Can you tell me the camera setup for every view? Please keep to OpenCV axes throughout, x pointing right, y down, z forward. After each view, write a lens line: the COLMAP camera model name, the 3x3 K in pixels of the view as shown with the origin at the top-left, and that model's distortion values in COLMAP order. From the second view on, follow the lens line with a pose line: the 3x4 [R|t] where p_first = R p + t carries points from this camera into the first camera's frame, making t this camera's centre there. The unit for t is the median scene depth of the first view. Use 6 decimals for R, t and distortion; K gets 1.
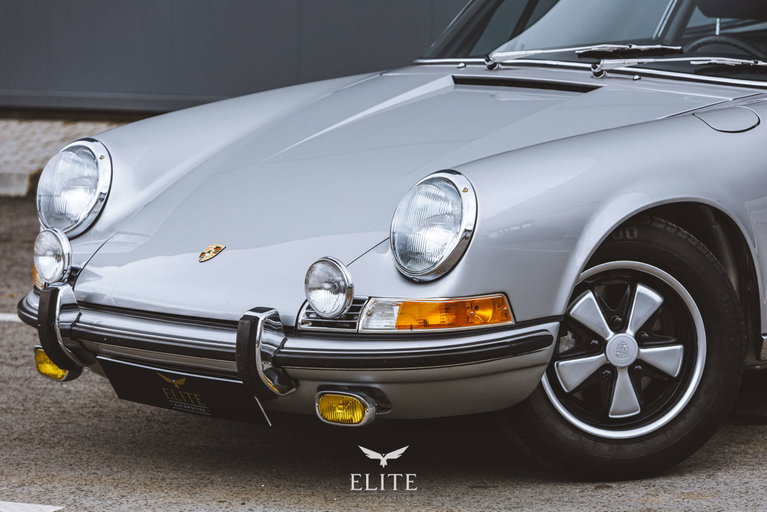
lens RADIAL K [[3903.3, 0, 383.3], [0, 3903.3, 254.4], [0, 0, 1]] dist [-0.459029, 0.000000]
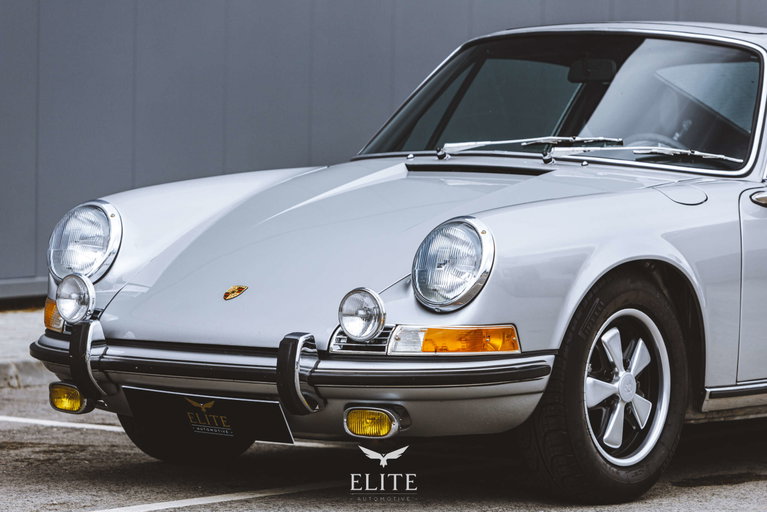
lens RADIAL K [[4224.1, 0, 383.3], [0, 4224.1, 257.9], [0, 0, 1]] dist [-0.357753, 0.000000]
pose [[0.989463, 0.032897, 0.140996, -0.179339], [-0.020608, 0.995930, -0.087748, 0.098485], [-0.143308, 0.083917, 0.986114, -0.206422]]
